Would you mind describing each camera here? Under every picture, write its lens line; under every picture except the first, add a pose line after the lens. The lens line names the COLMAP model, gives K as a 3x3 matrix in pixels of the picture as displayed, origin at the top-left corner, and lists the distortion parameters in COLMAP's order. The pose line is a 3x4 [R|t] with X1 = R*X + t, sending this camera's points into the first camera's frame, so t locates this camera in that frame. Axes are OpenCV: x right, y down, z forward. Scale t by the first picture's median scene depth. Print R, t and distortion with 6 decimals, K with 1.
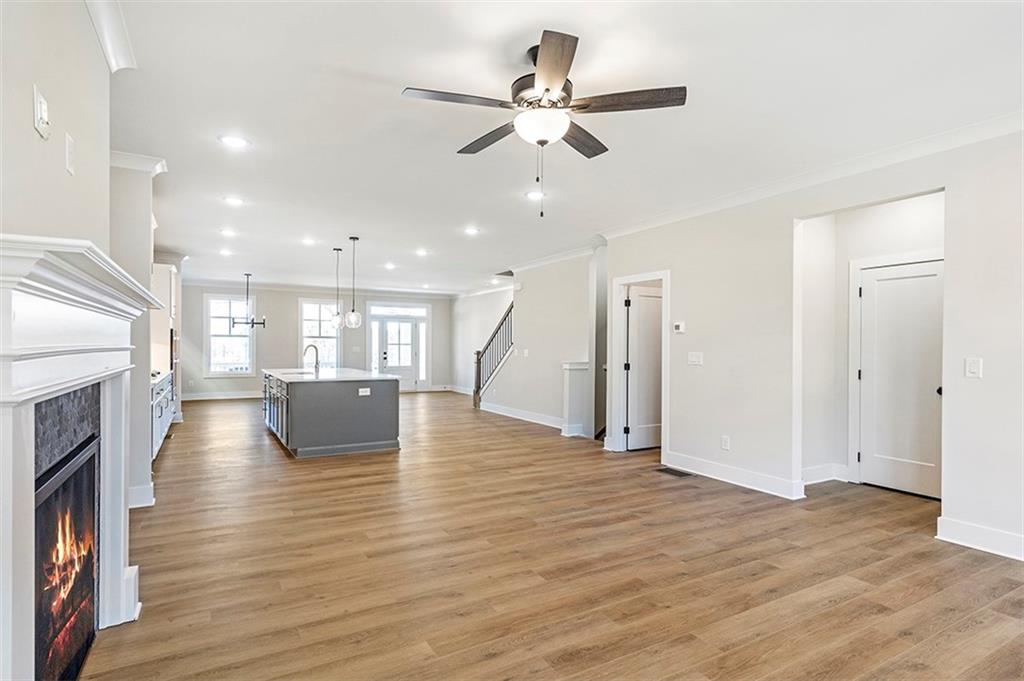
lens RADIAL K [[513.4, 0, 516.5], [0, 513.4, 345.3], [0, 0, 1]] dist [-0.004204, 0.000099]
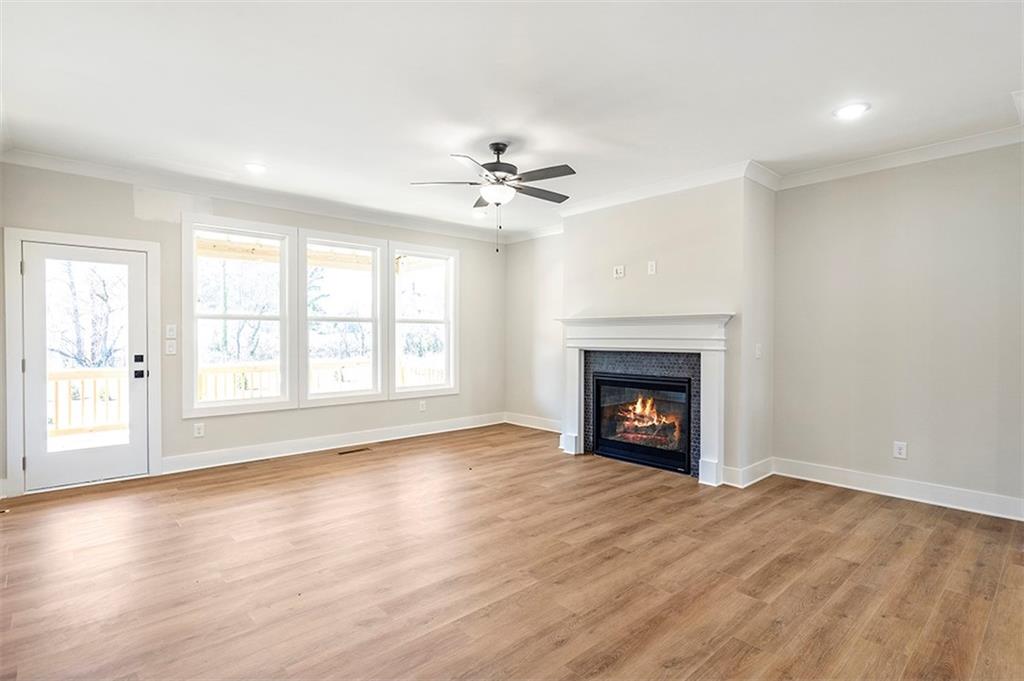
lens RADIAL K [[513.4, 0, 504.8], [0, 513.4, 343.2], [0, 0, 1]] dist [-0.004204, 0.000099]
pose [[-0.978374, -0.008170, -0.206681, 0.264142], [-0.011334, 0.999836, 0.014128, -0.005734], [0.206532, 0.016165, -0.978306, 1.921185]]
